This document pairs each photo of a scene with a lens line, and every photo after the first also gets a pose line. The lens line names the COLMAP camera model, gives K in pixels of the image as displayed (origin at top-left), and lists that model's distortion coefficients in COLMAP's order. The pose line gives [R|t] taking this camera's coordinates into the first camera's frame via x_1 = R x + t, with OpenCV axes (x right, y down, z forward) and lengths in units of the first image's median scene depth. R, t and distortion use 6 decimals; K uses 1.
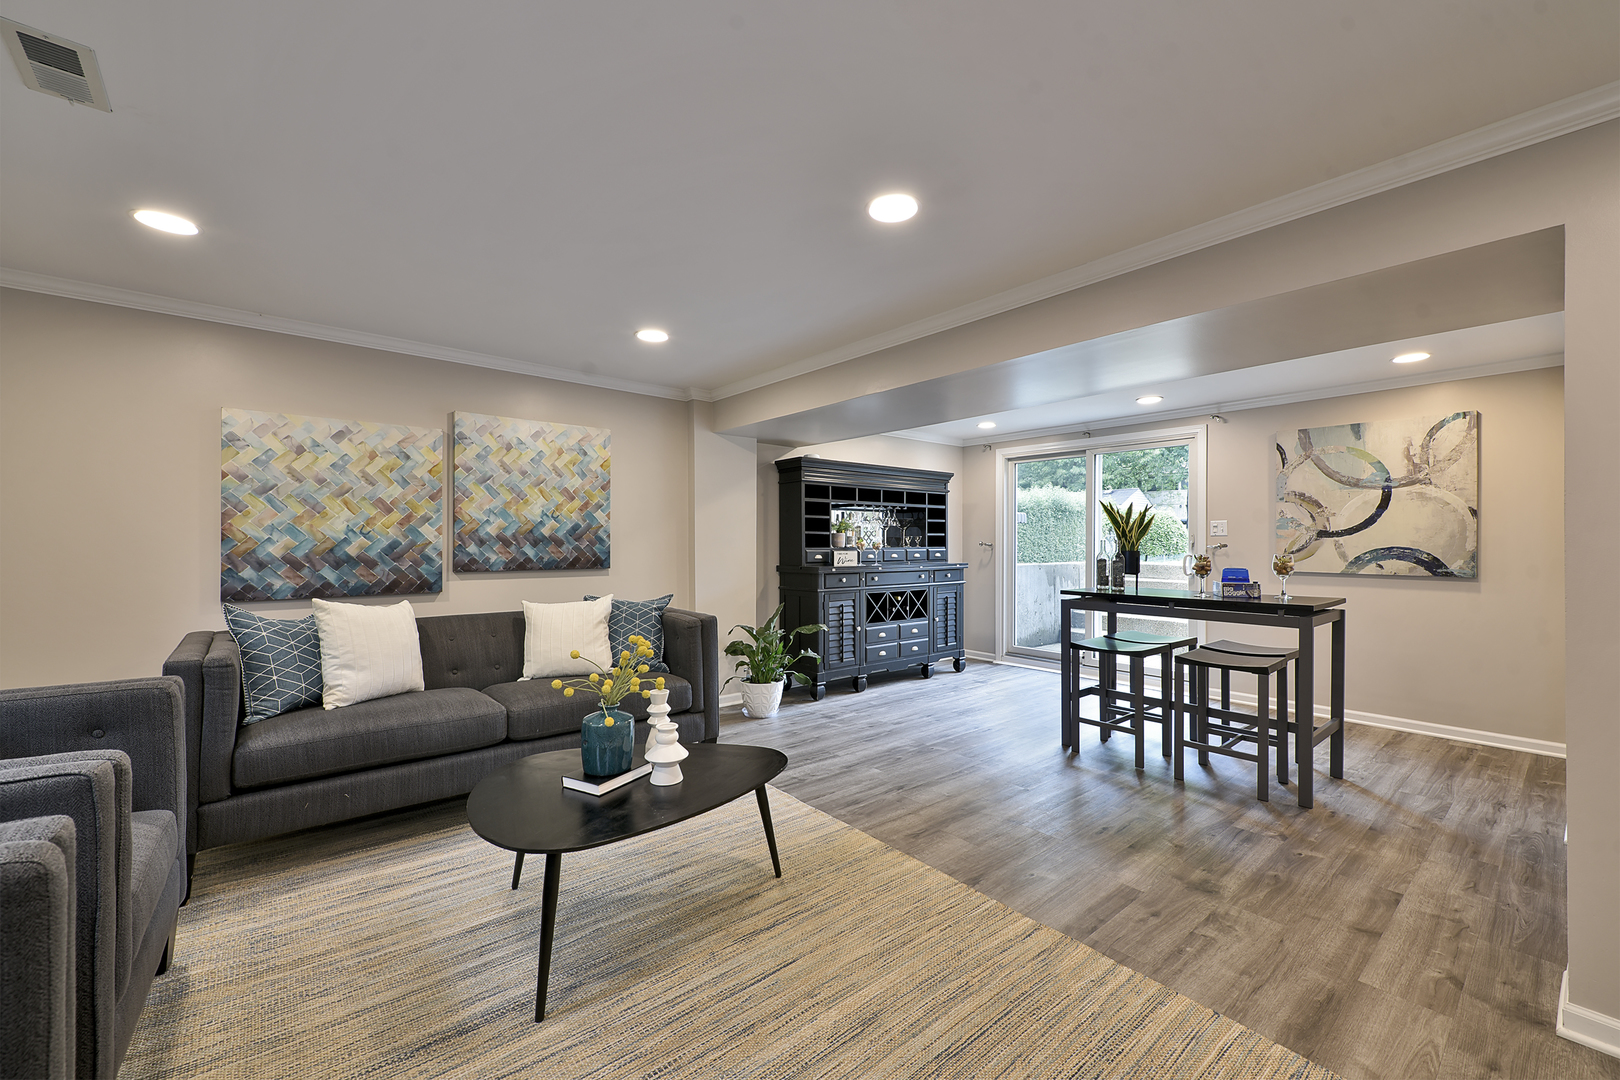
lens RADIAL K [[637.4, 0, 819.8], [0, 637.4, 539.8], [0, 0, 1]] dist [0.006303, -0.000925]
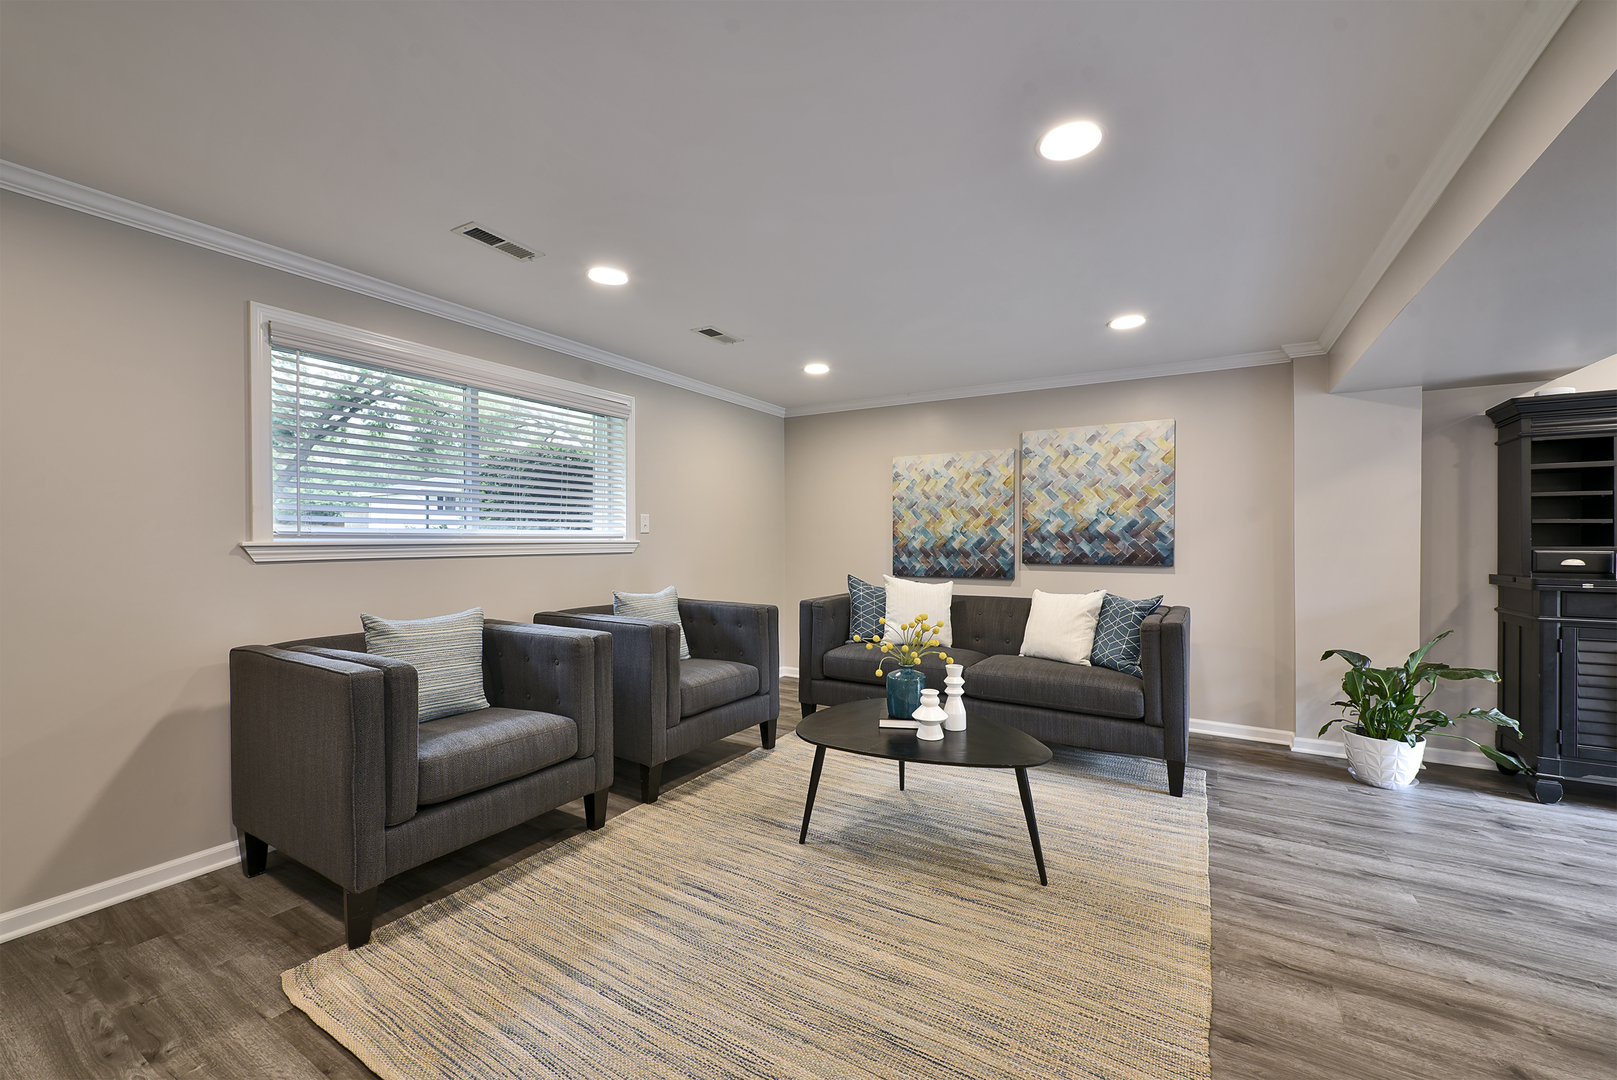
lens RADIAL K [[636.3, 0, 819.3], [0, 636.3, 544.6], [0, 0, 1]] dist [0.006303, -0.000925]
pose [[0.340907, 0.004848, -0.940084, 0.451225], [0.005295, 0.999961, 0.007077, 0.004099], [0.940082, -0.007390, 0.340868, 0.223651]]
